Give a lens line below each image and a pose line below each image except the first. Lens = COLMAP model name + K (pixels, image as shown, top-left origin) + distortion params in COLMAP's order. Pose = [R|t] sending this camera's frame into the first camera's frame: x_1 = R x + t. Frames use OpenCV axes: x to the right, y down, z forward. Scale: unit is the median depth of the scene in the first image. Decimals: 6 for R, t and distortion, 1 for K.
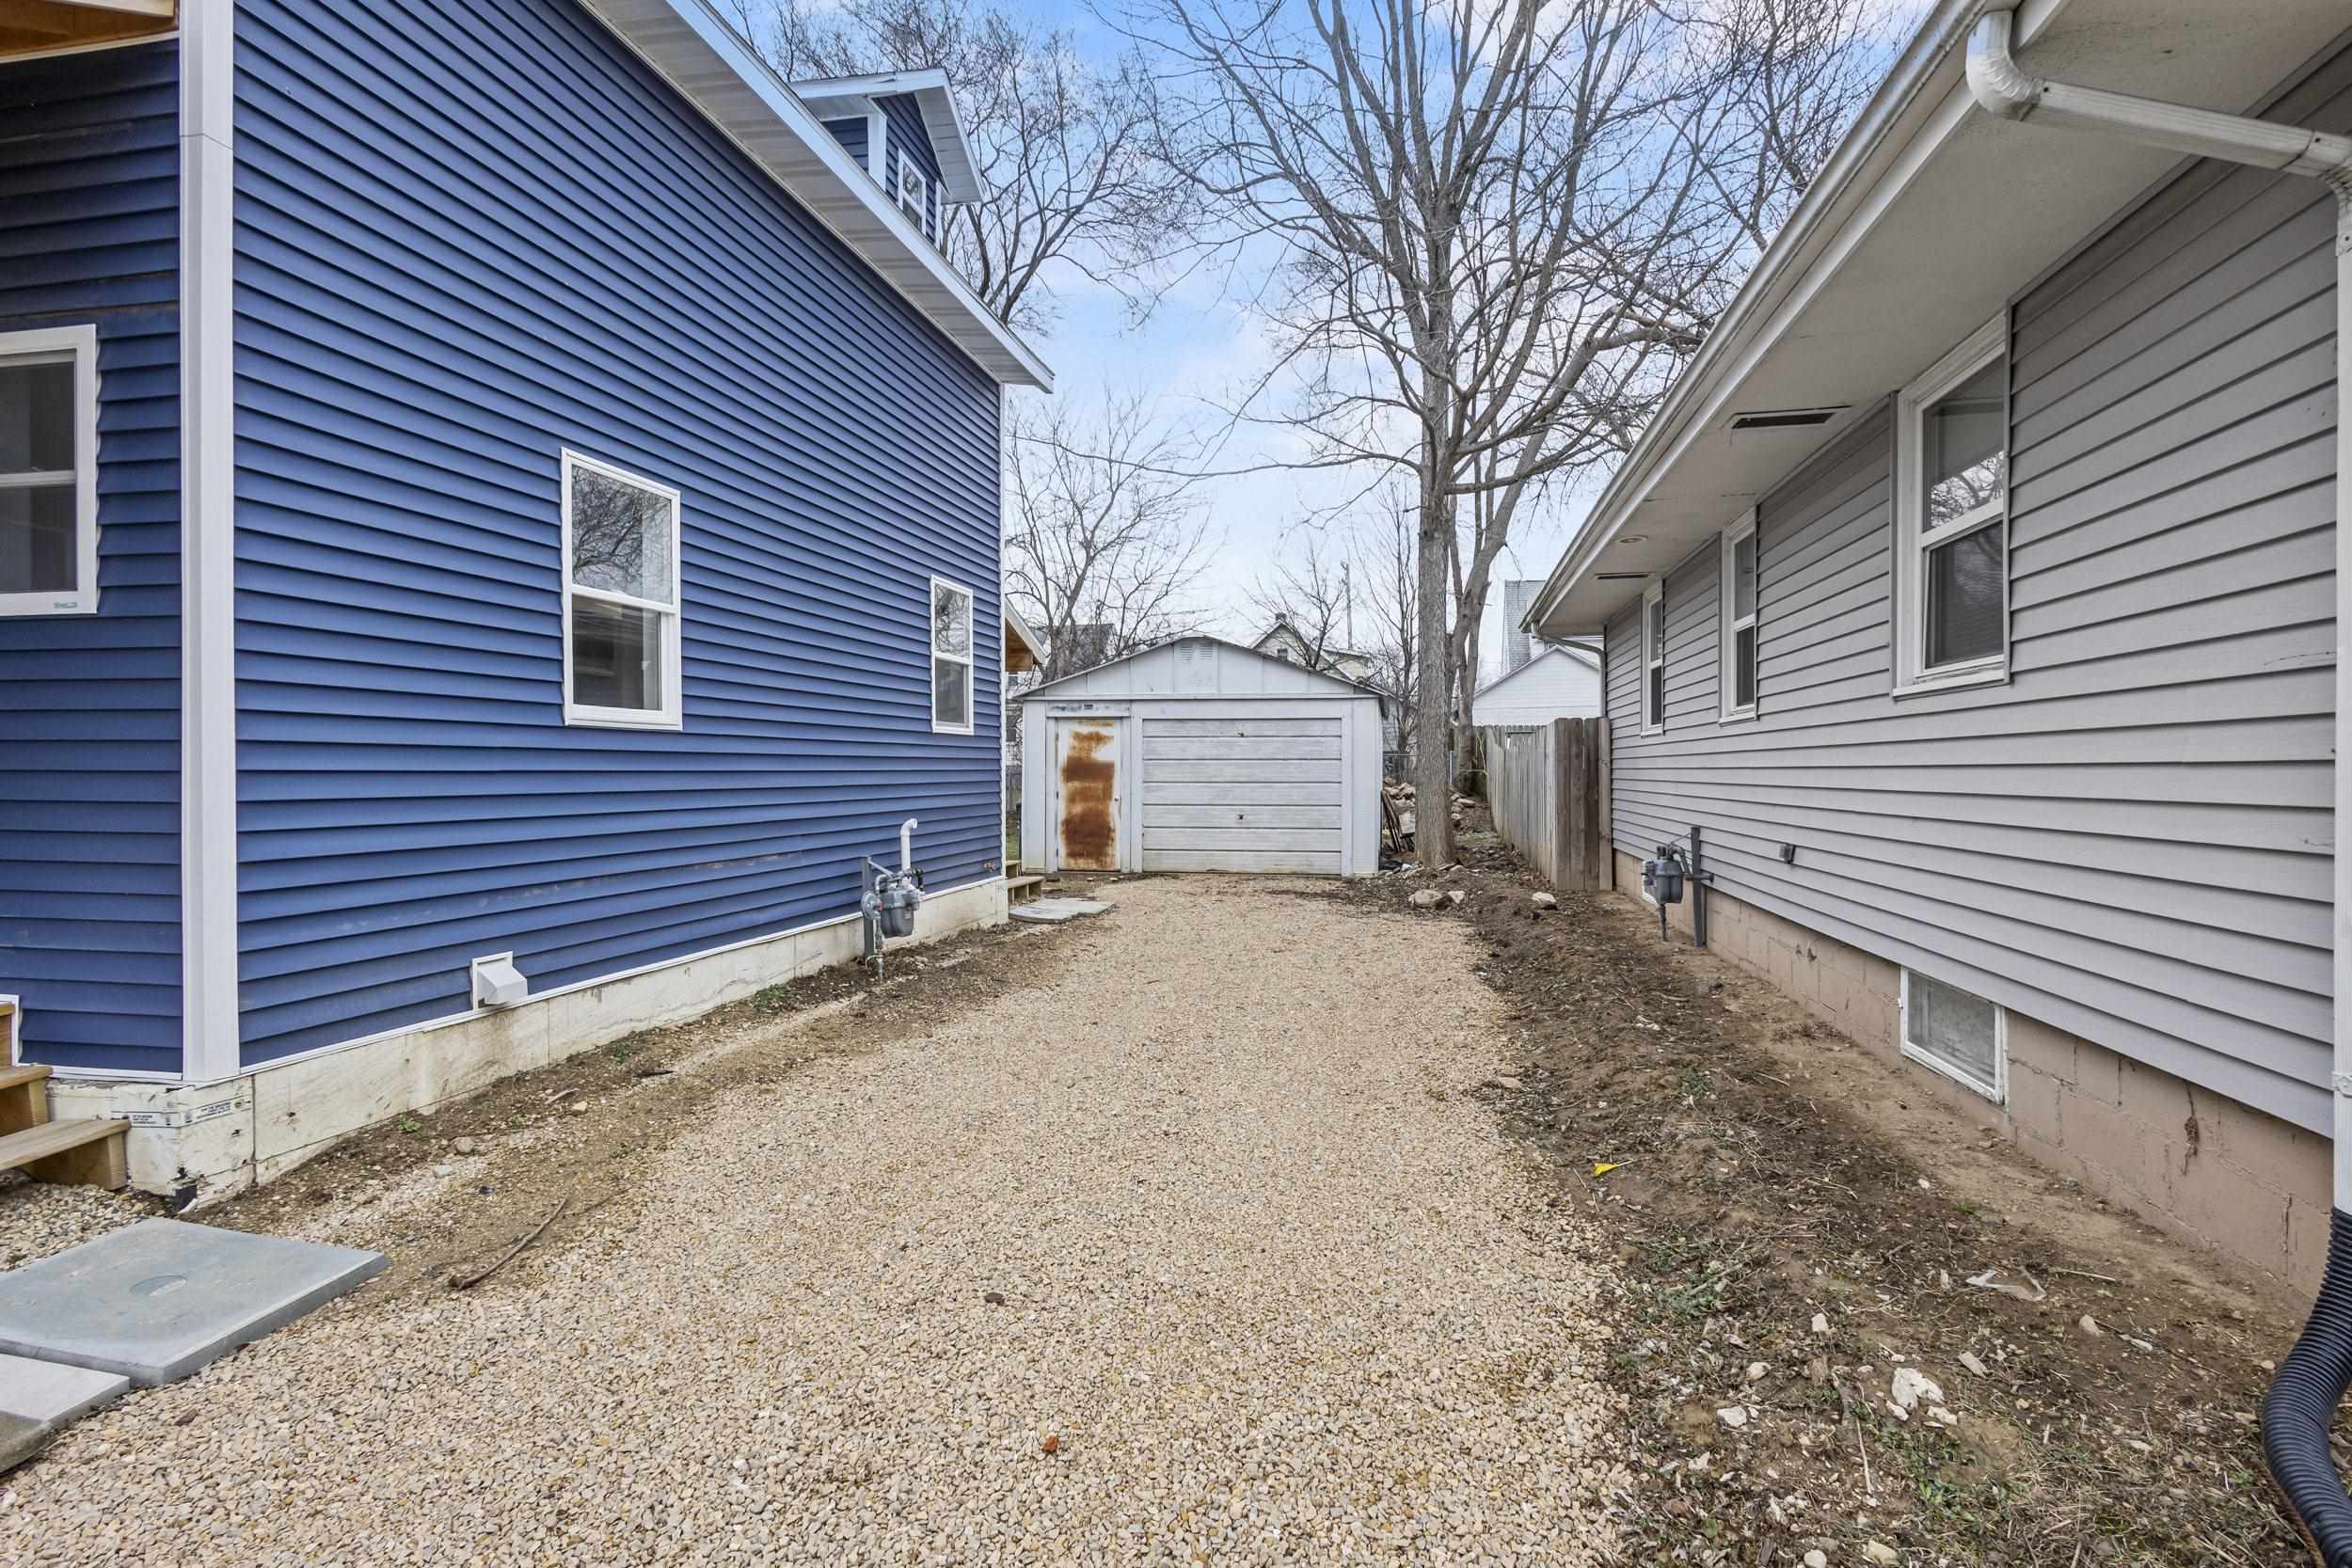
lens RADIAL K [[1050.0, 0, 1237.6], [0, 1050.0, 773.3], [0, 0, 1]] dist [-0.000101, -0.000187]
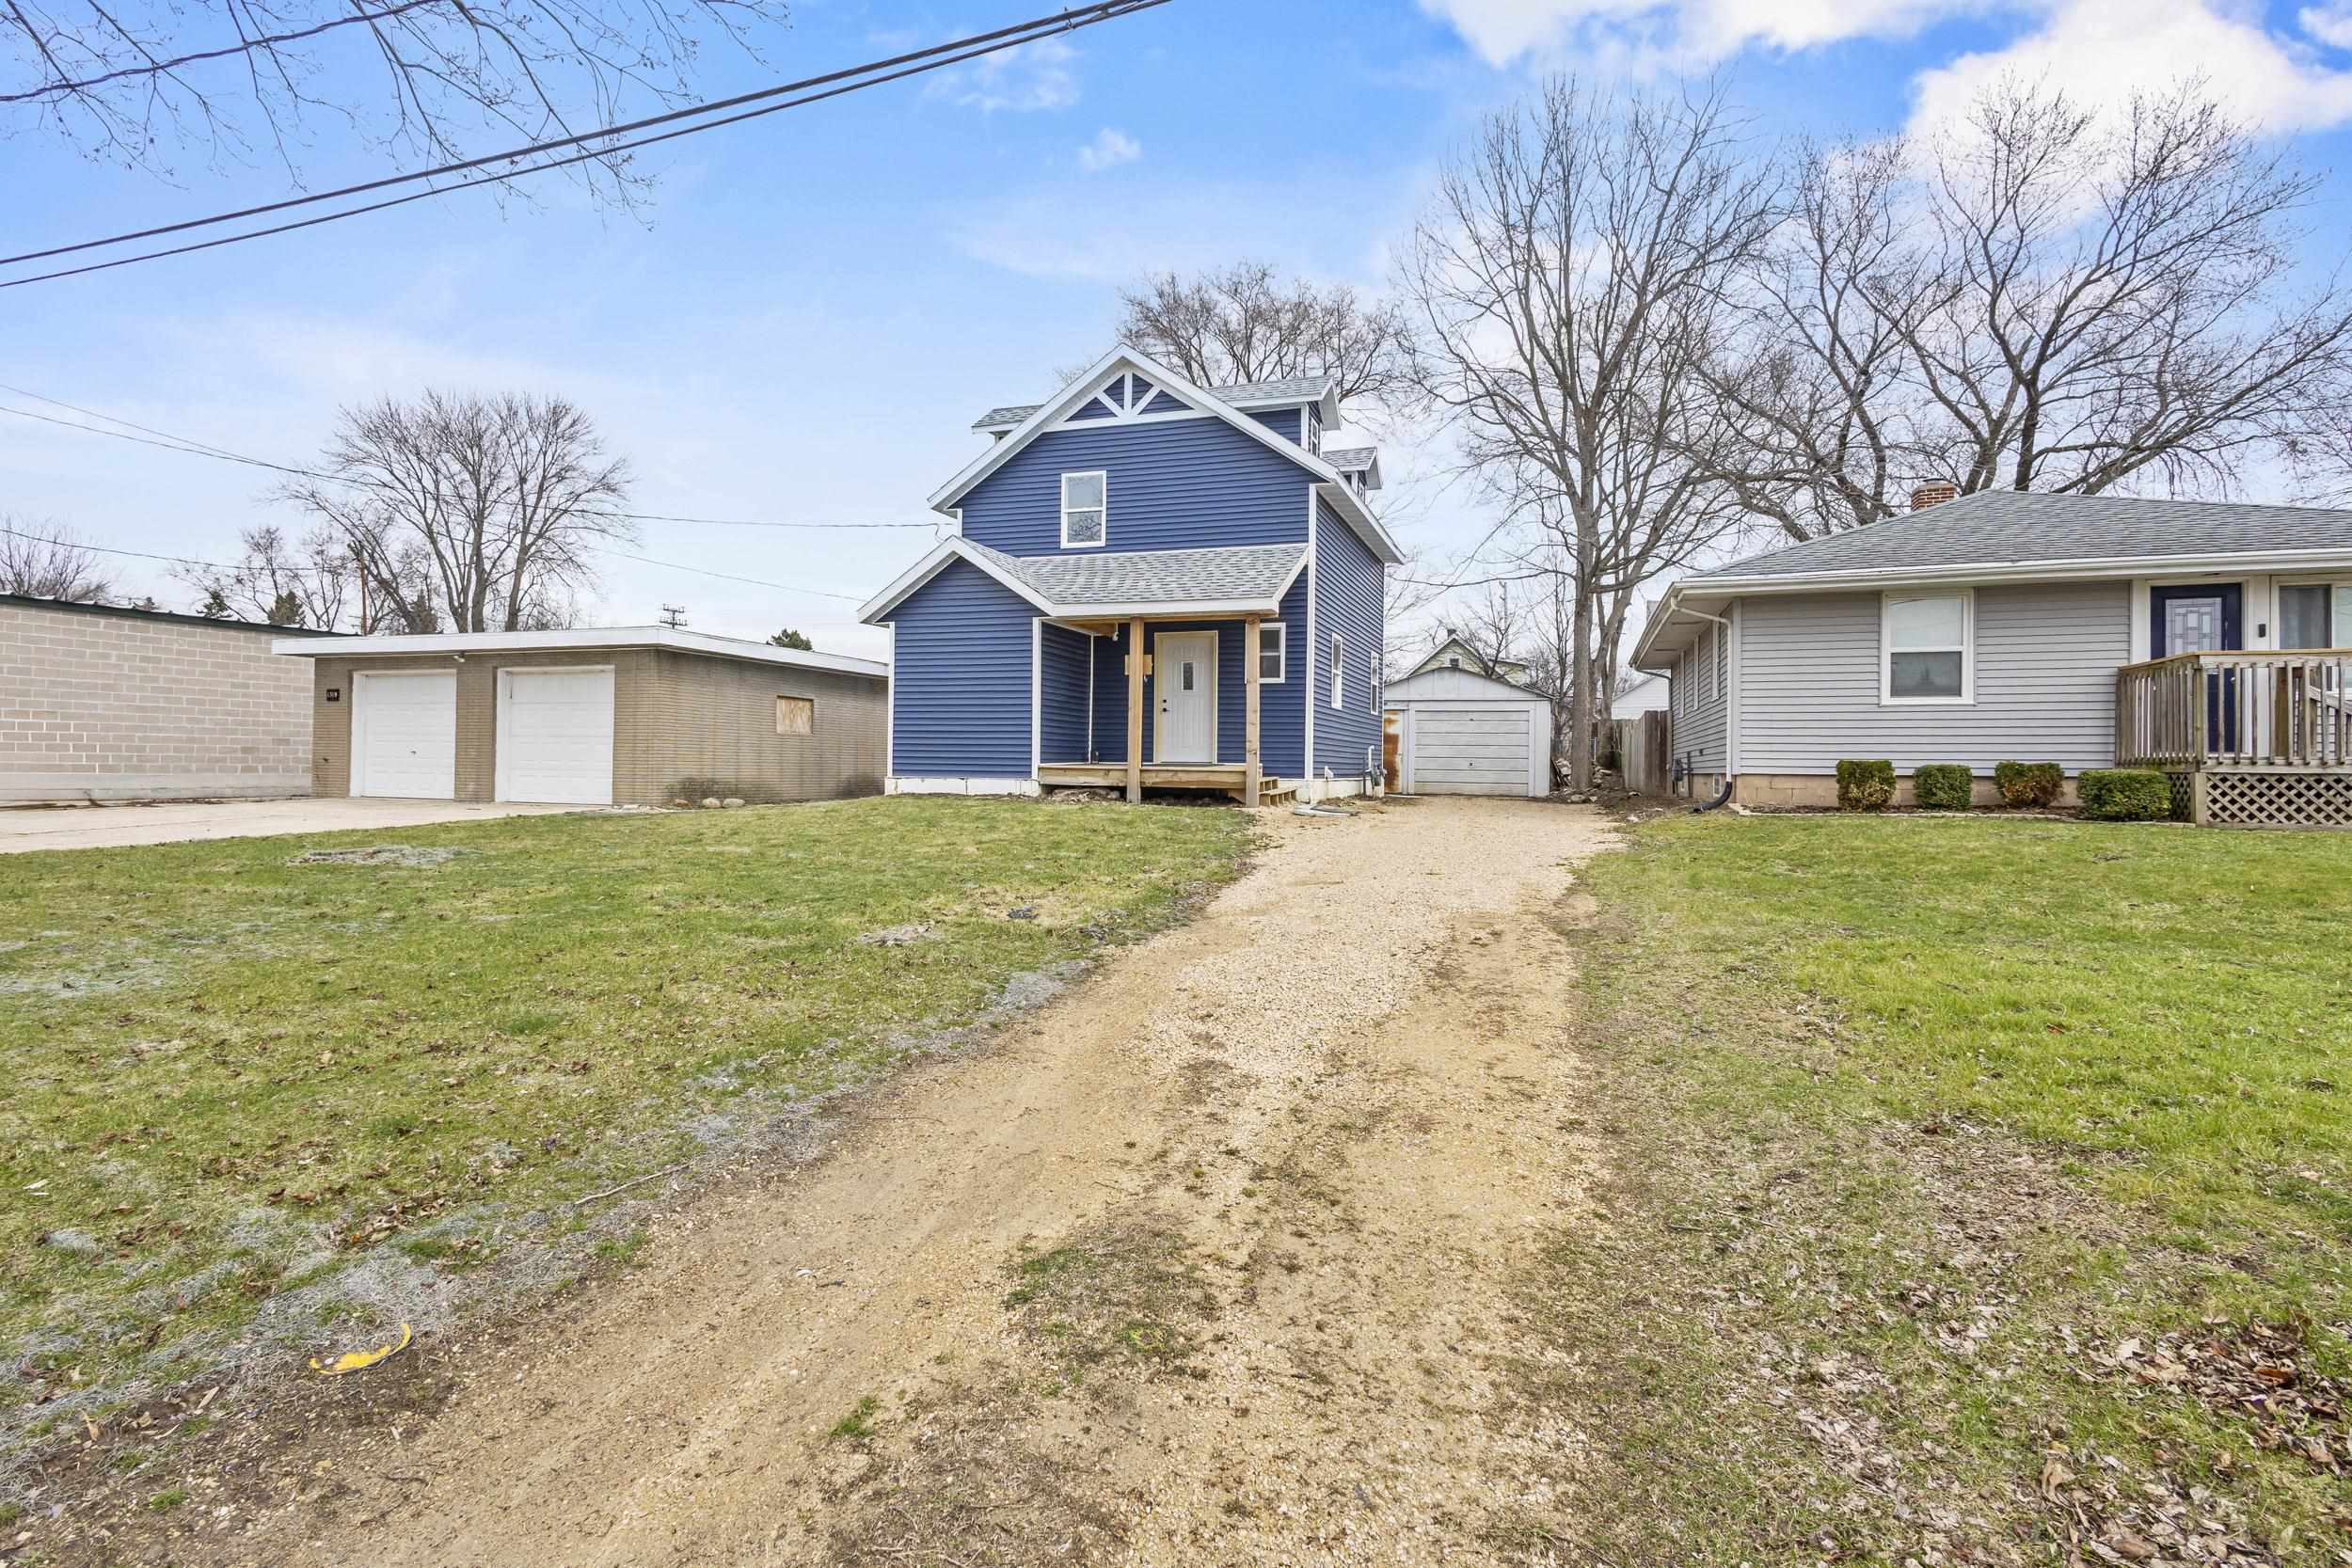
lens RADIAL K [[1062.0, 0, 1176.6], [0, 1062.0, 741.6], [0, 0, 1]] dist [0.001642, -0.000025]
pose [[0.983512, 0.012669, -0.180400, -0.441740], [-0.017880, 0.999468, -0.027289, 0.161998], [0.179958, 0.030064, 0.983215, -2.417750]]
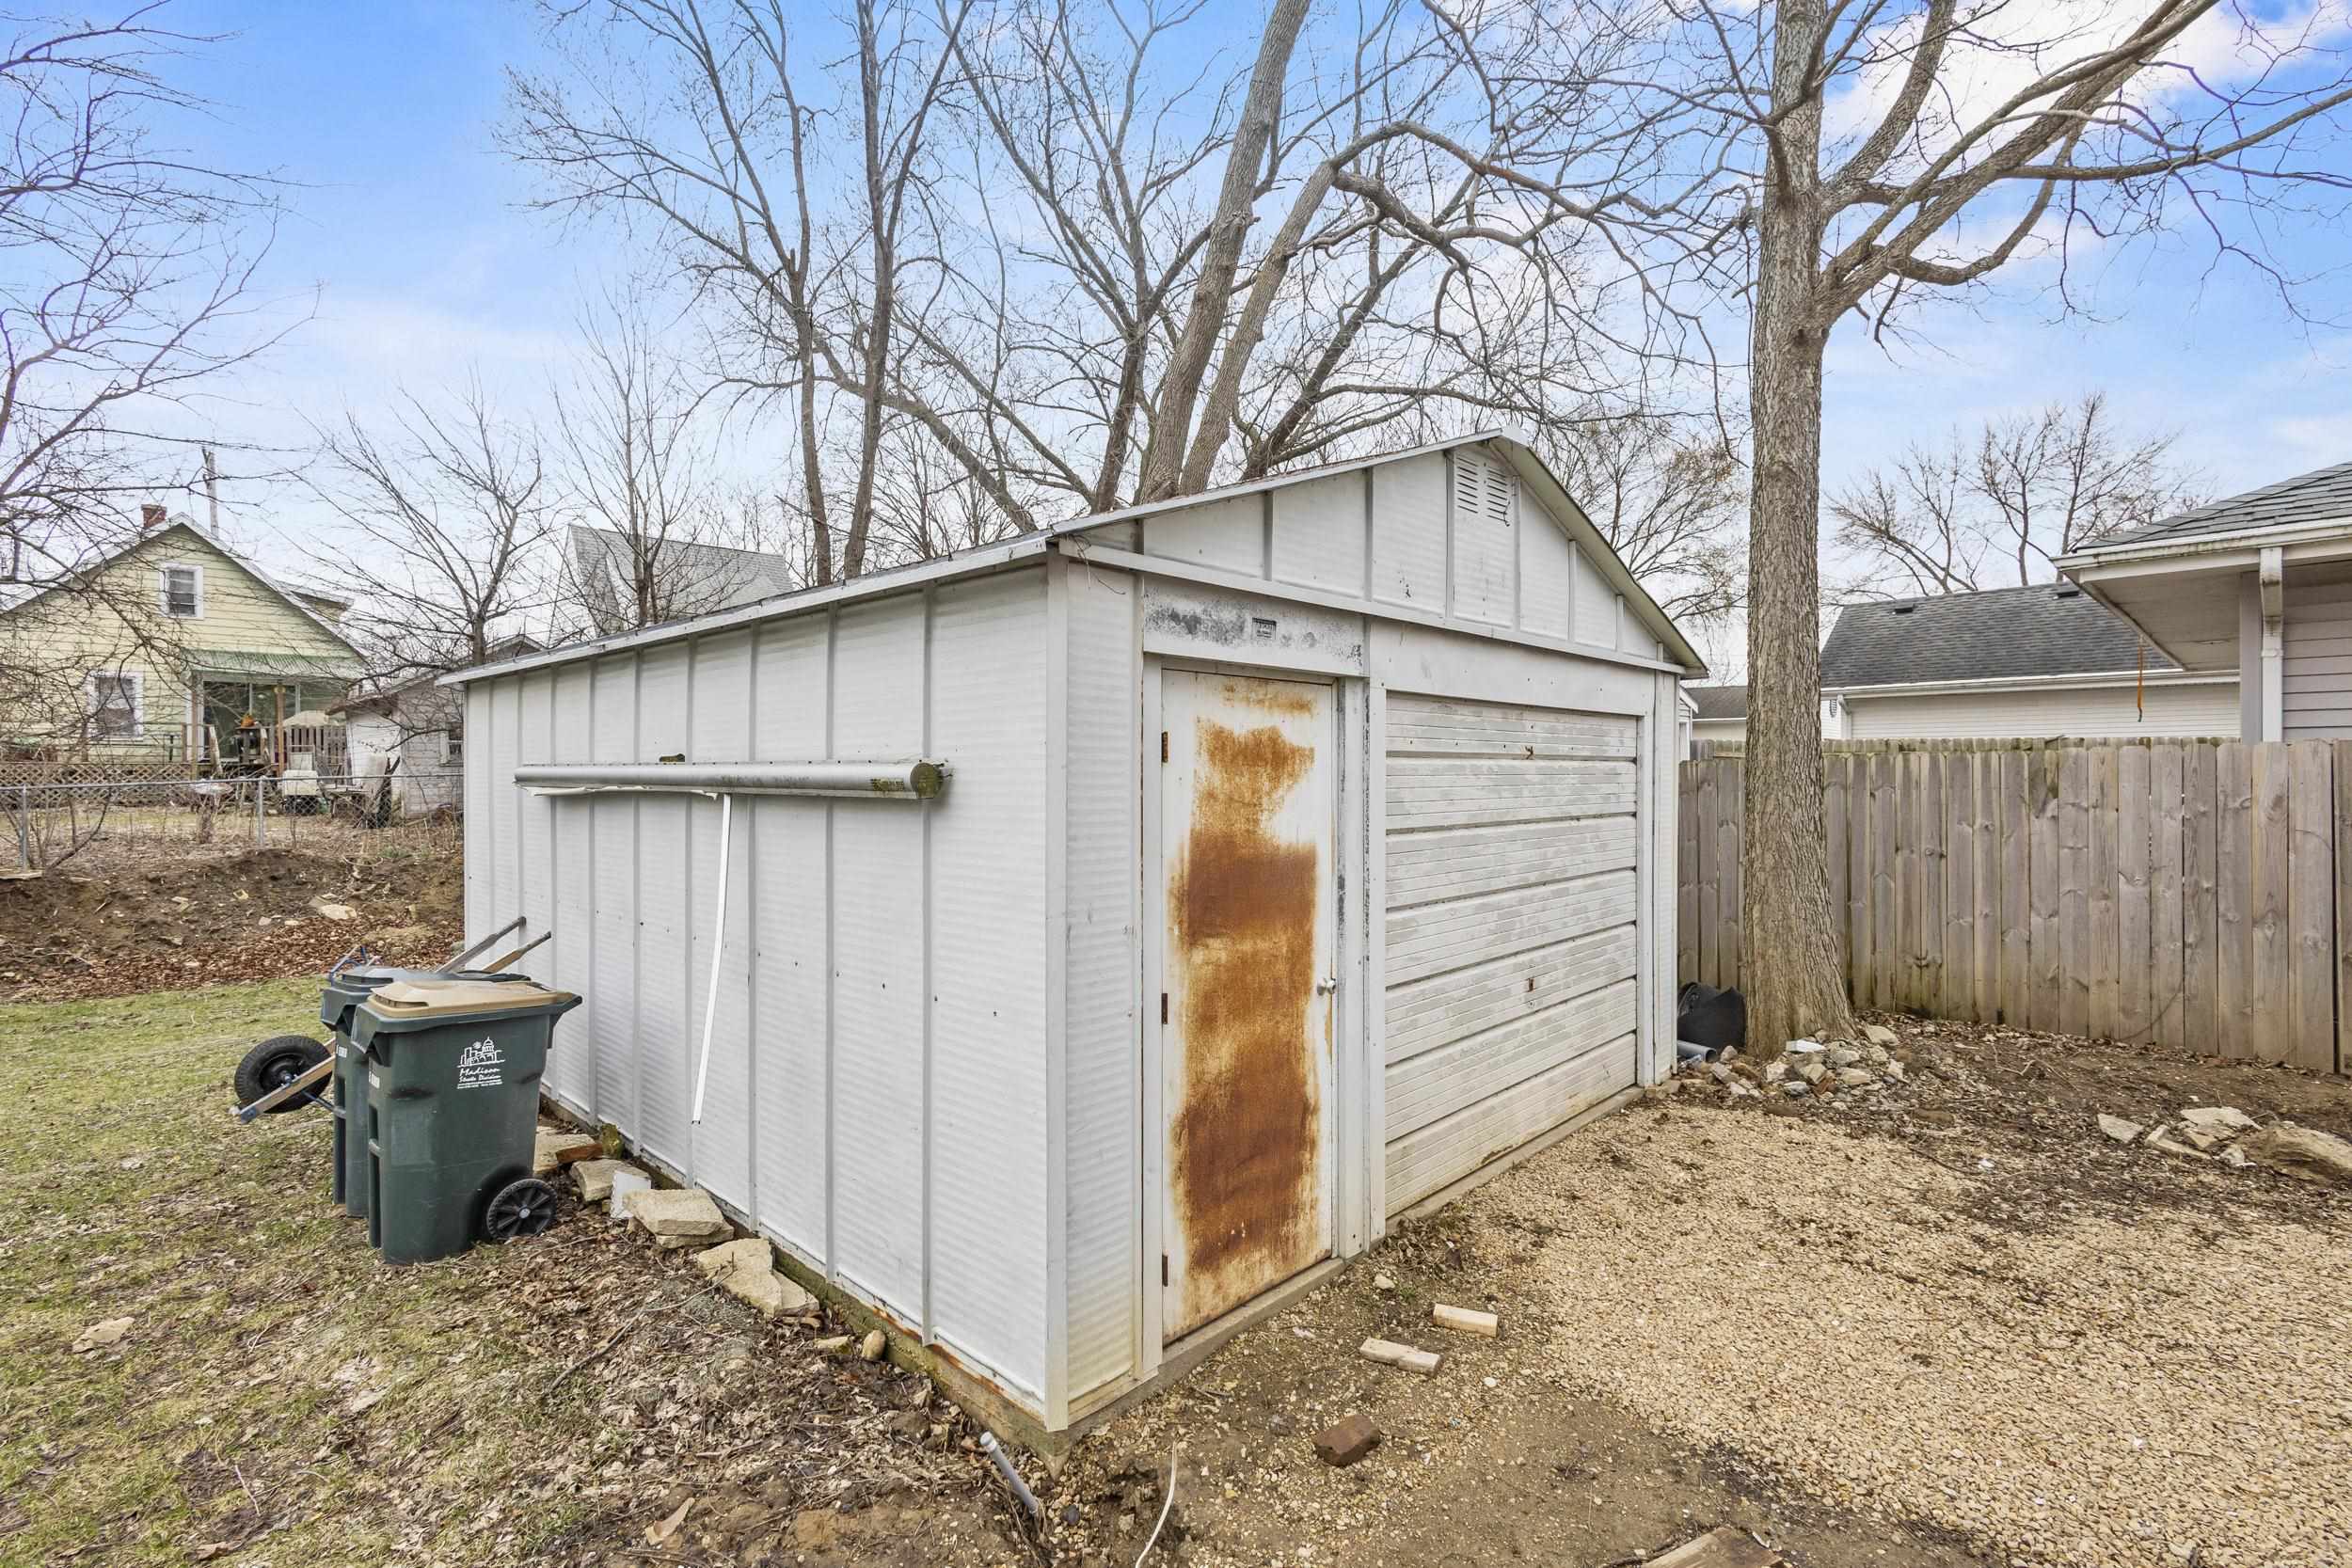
lens RADIAL K [[1087.2, 0, 1154.4], [0, 1087.2, 783.1], [0, 0, 1]] dist [0.002855, -0.000668]
pose [[0.582487, -0.009575, 0.812783, -0.970210], [0.008804, 0.999946, 0.005471, -0.077076], [-0.812792, 0.003969, 0.582540, 2.347854]]
